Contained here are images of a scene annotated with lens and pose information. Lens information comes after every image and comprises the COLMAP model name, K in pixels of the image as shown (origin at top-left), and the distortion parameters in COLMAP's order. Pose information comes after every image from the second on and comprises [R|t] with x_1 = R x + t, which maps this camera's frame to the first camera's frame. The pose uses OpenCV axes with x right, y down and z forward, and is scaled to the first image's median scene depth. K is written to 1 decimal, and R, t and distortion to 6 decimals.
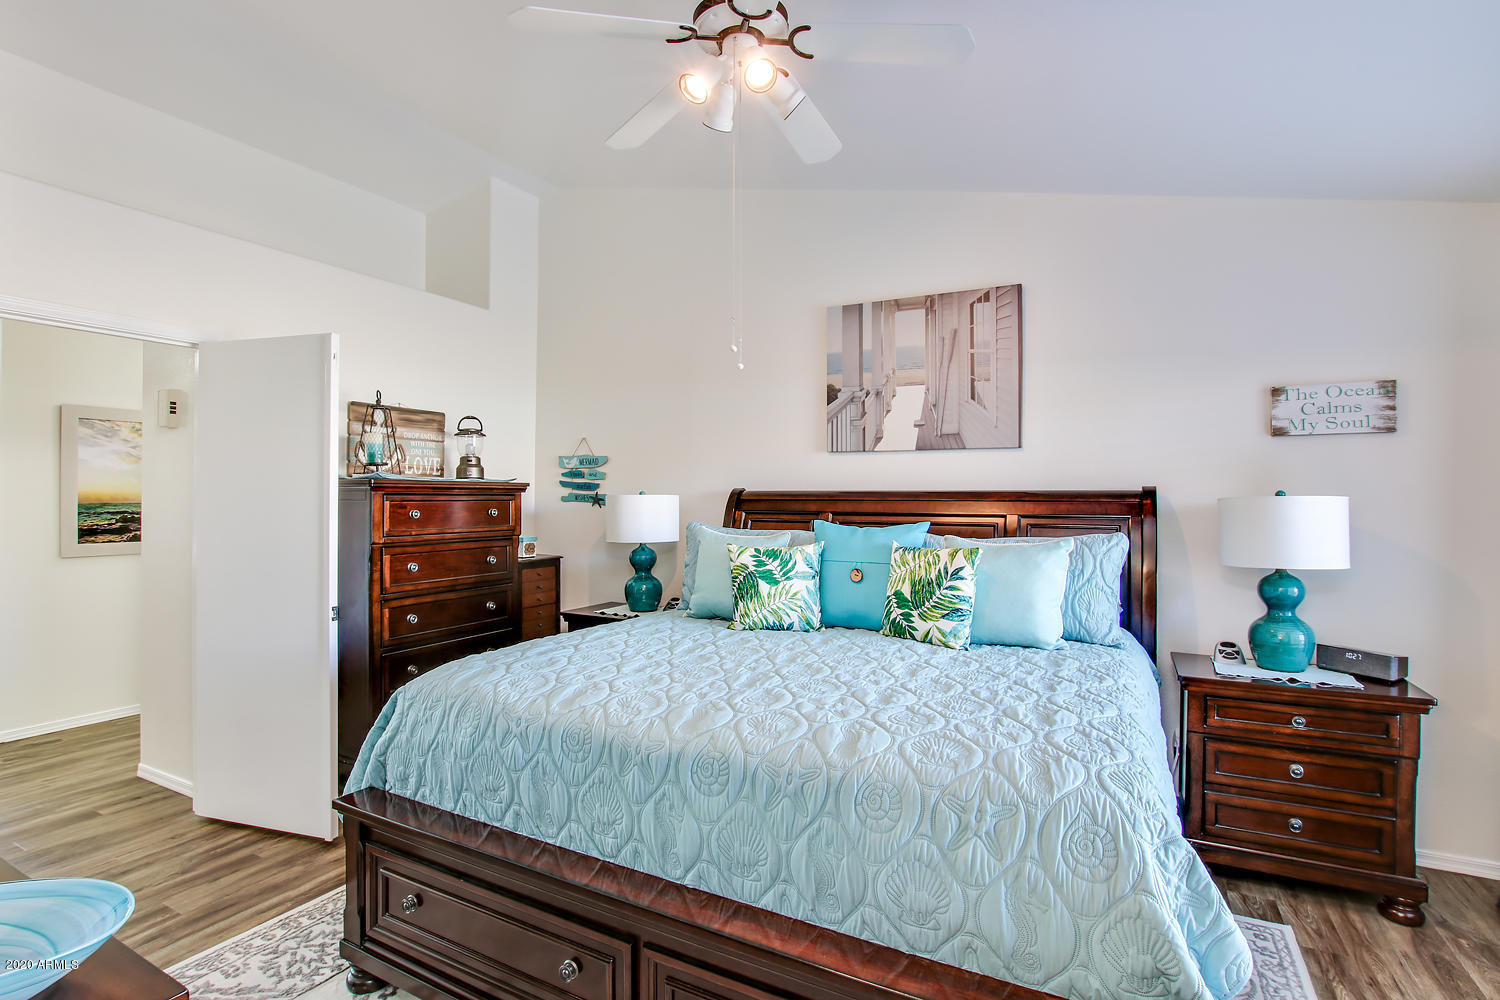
lens RADIAL K [[704.8, 0, 747.8], [0, 704.8, 510.2], [0, 0, 1]] dist [-0.029459, 0.000228]
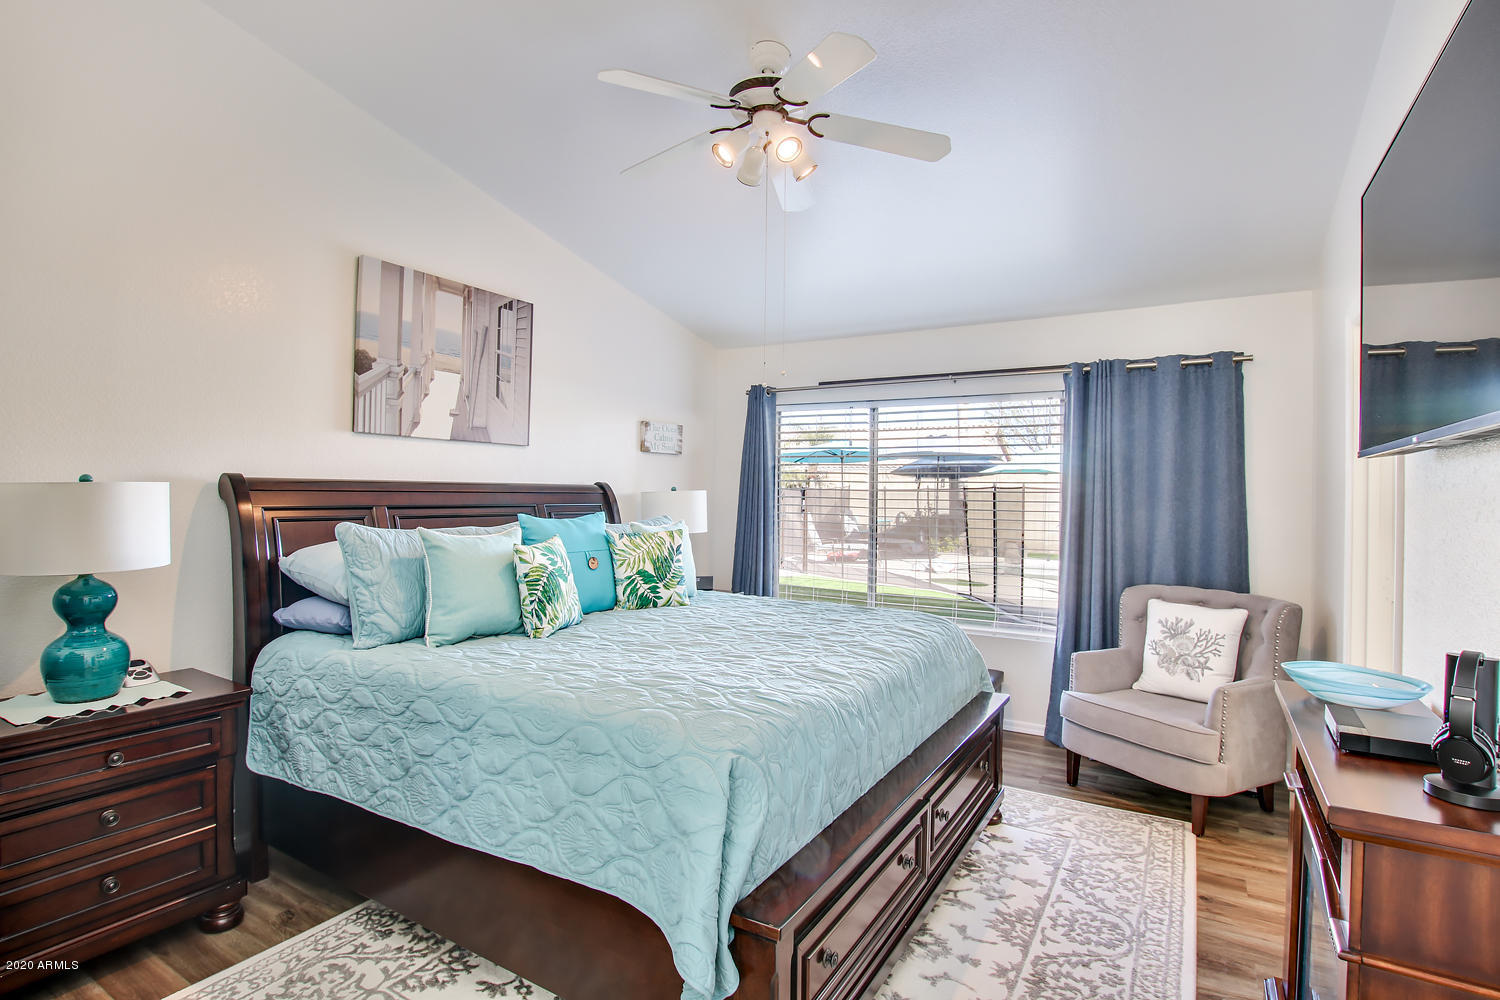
lens RADIAL K [[736.4, 0, 750.0], [0, 736.4, 500.0], [0, 0, 1]] dist [-0.028011, 0.000075]
pose [[0.079053, -0.011388, 0.996805, -0.756473], [0.005917, 0.999922, 0.010954, -0.012607], [-0.996853, 0.005032, 0.079114, 0.532542]]
